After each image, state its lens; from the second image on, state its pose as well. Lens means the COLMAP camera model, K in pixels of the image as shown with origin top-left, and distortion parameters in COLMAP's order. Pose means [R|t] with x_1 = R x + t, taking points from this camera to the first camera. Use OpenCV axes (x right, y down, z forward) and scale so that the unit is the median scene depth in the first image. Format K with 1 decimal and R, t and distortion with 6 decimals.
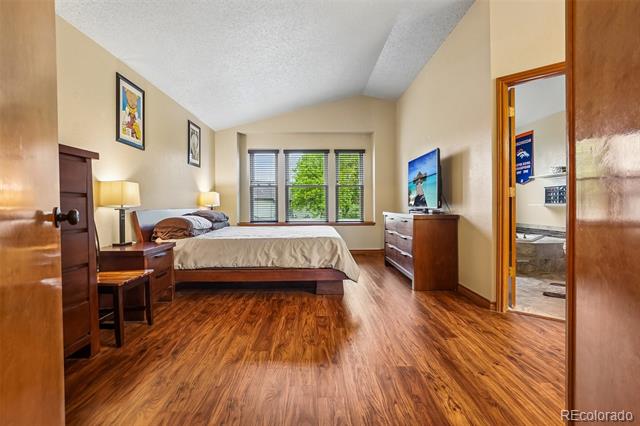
lens RADIAL K [[334.9, 0, 321.9], [0, 334.9, 208.2], [0, 0, 1]] dist [-0.030372, 0.016549]
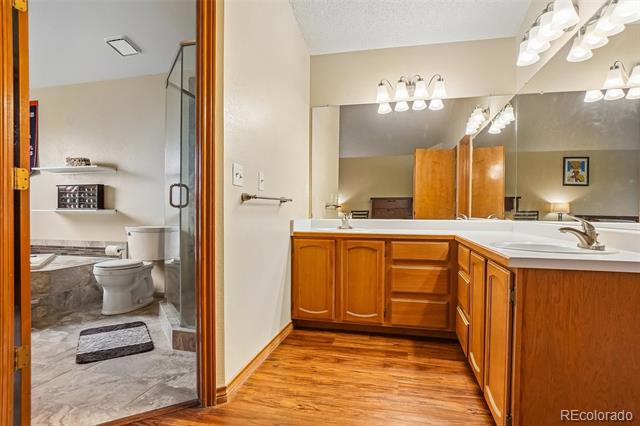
lens RADIAL K [[334.9, 0, 314.2], [0, 334.9, 216.5], [0, 0, 1]] dist [-0.030372, 0.016549]
pose [[0.268871, -0.003130, 0.963171, 0.183205], [0.000467, 0.999995, 0.003119, 0.000545], [-0.963176, -0.000388, 0.268871, 0.365619]]
